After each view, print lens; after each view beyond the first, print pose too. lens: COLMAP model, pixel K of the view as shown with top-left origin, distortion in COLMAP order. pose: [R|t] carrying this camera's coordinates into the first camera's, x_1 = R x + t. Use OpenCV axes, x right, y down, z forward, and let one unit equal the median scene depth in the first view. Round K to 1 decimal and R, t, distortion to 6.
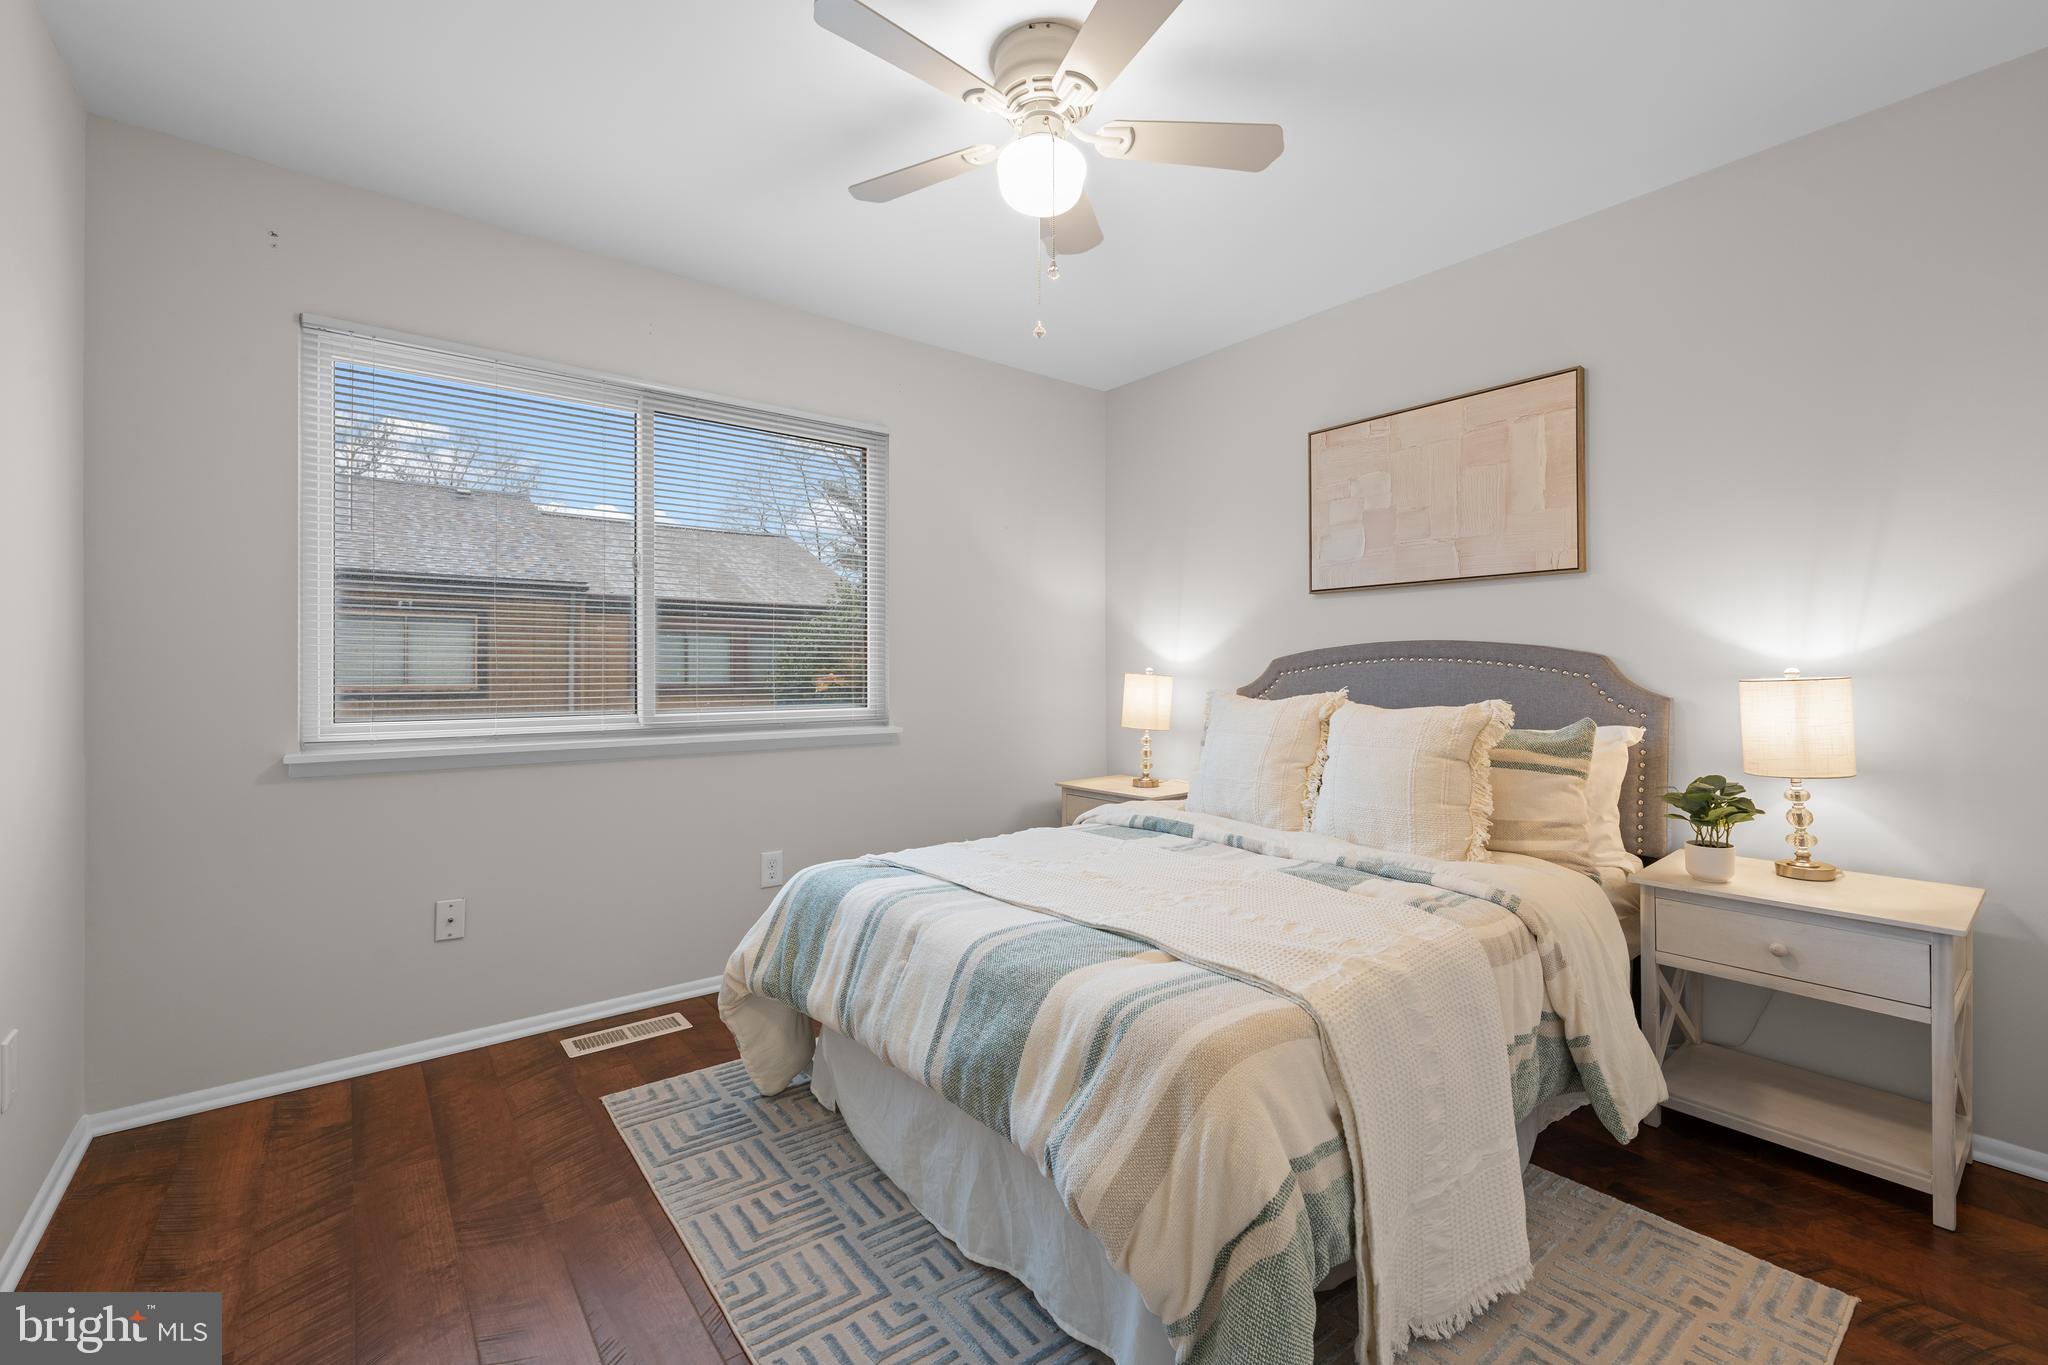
lens RADIAL K [[866.5, 0, 1034.1], [0, 866.5, 683.4], [0, 0, 1]] dist [-0.000894, -0.000931]
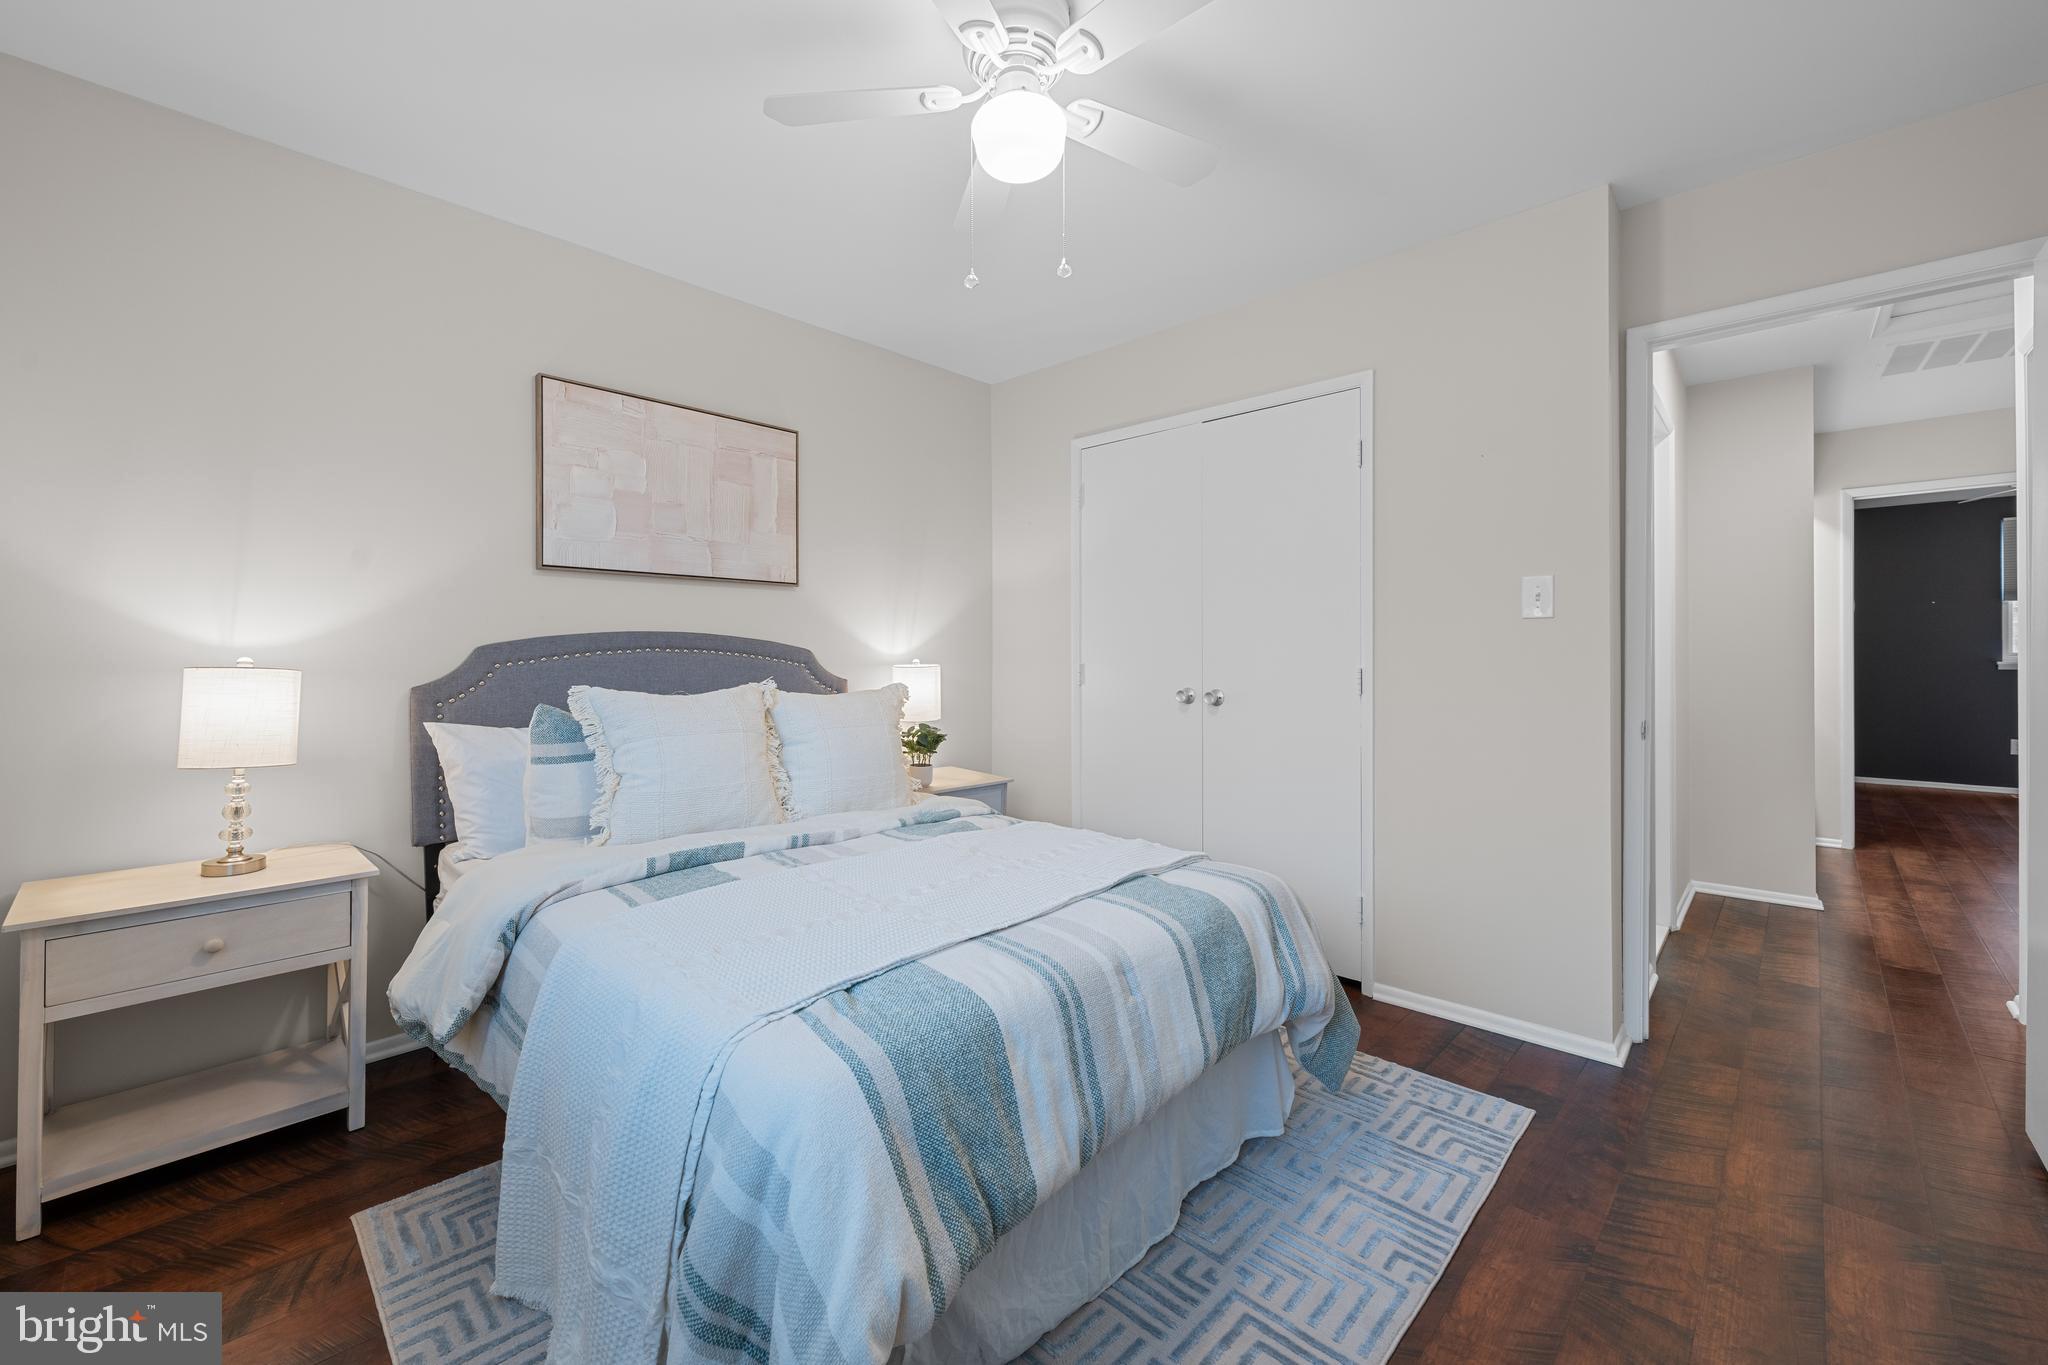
lens RADIAL K [[809.8, 0, 1031.6], [0, 809.8, 650.4], [0, 0, 1]] dist [-0.015016, 0.000089]
pose [[-0.134612, 0.012427, 0.990820, -0.644964], [0.014938, 0.999833, -0.010511, -0.013008], [-0.990786, 0.013386, -0.134776, 0.823010]]
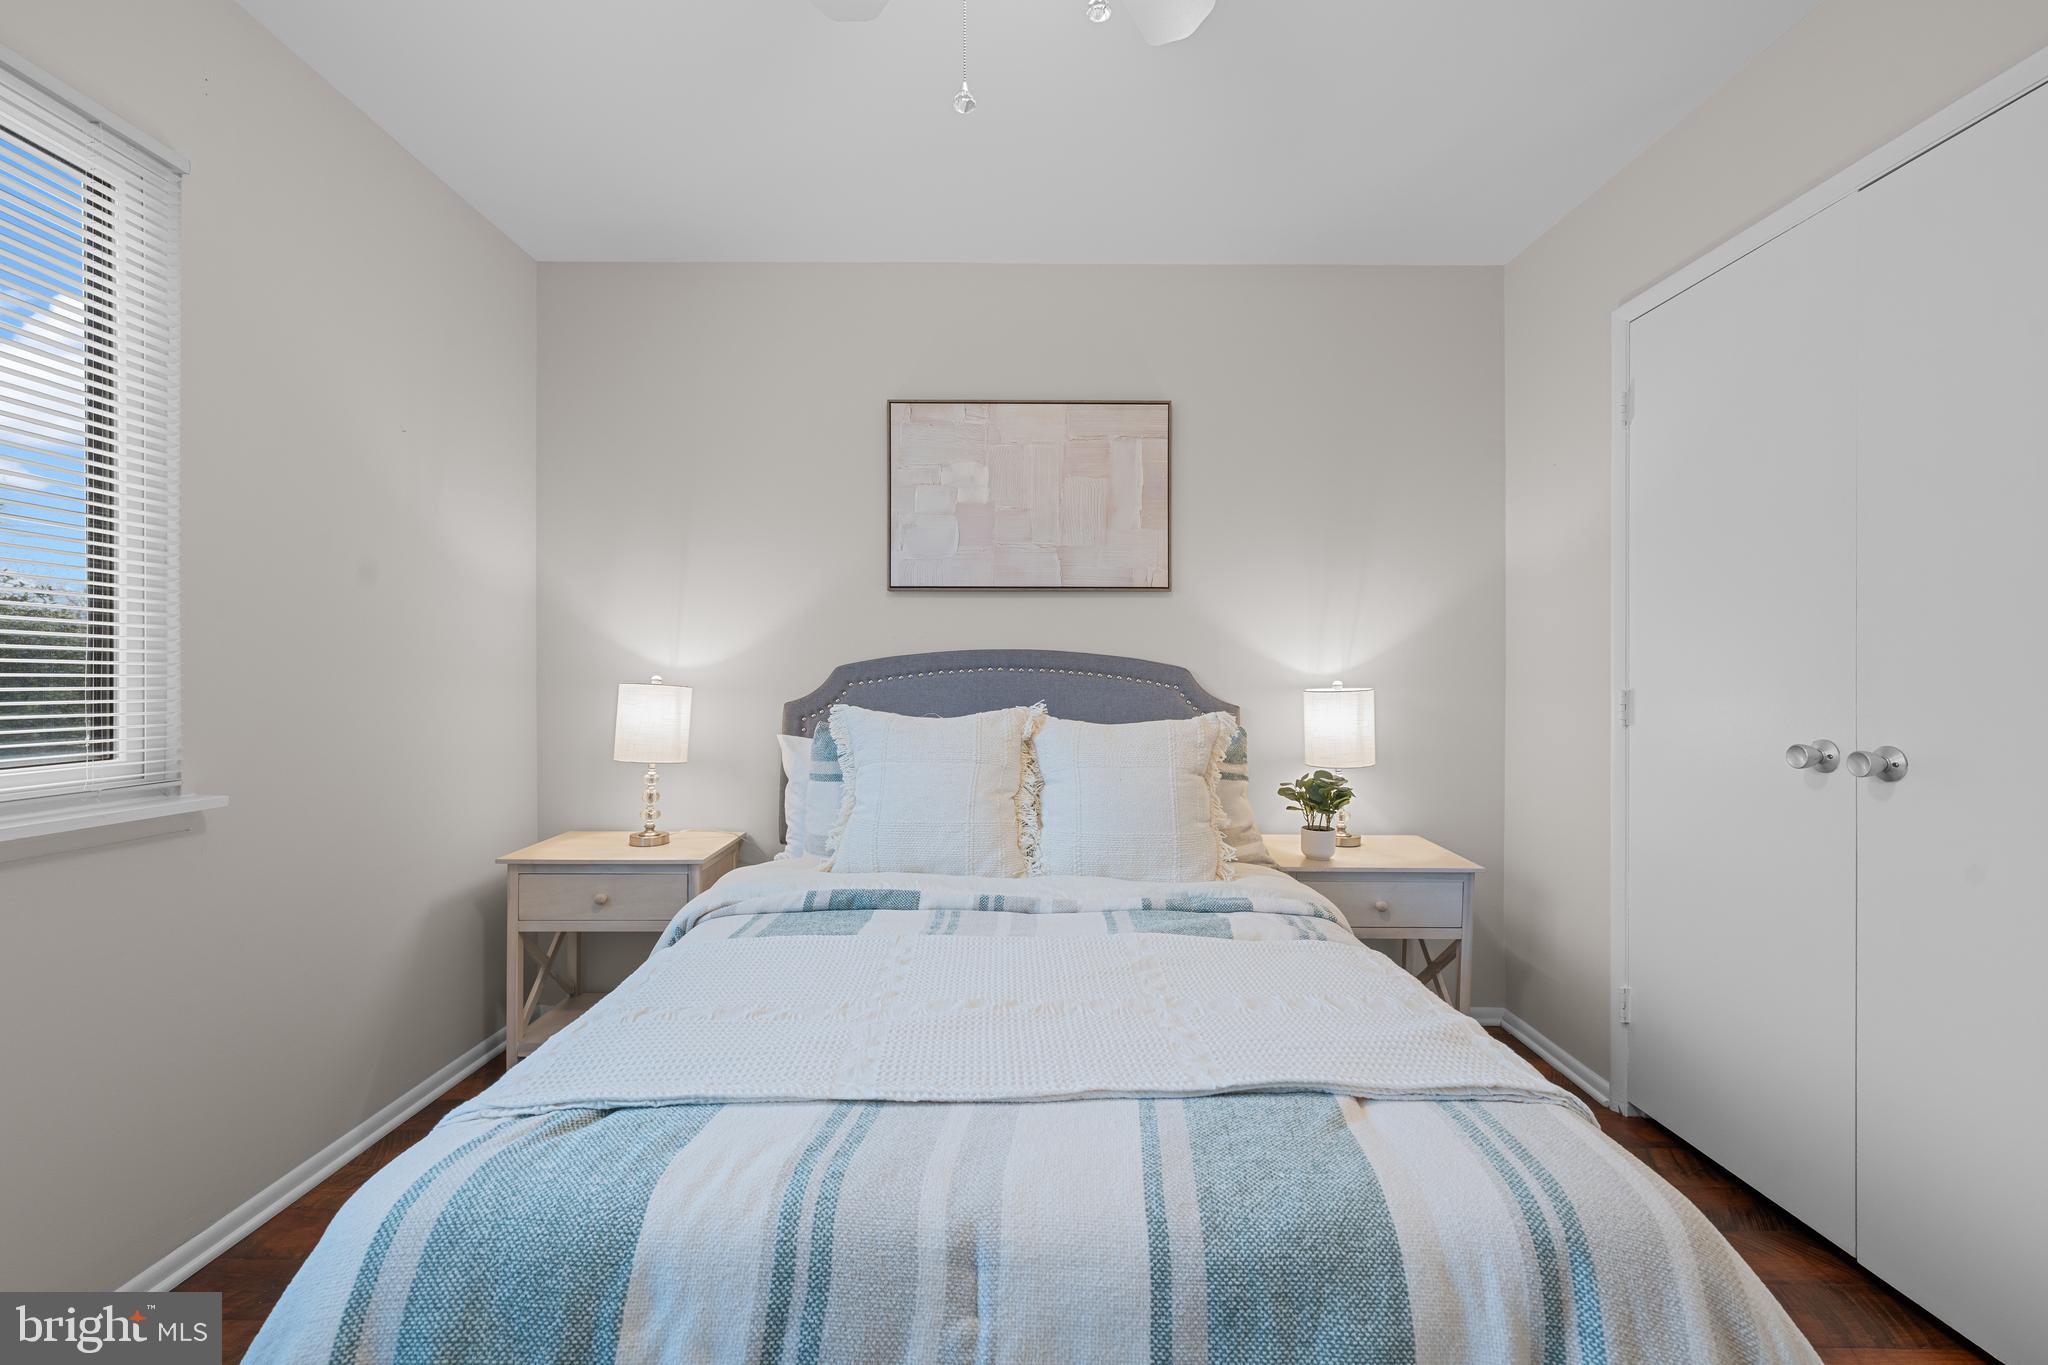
lens RADIAL K [[866.5, 0, 1022.1], [0, 866.5, 683.7], [0, 0, 1]] dist [-0.000894, -0.000931]
pose [[0.630079, -0.000818, 0.776531, -0.332408], [0.006627, 0.999969, -0.004324, -0.009299], [-0.776503, 0.007870, 0.630065, 0.466669]]
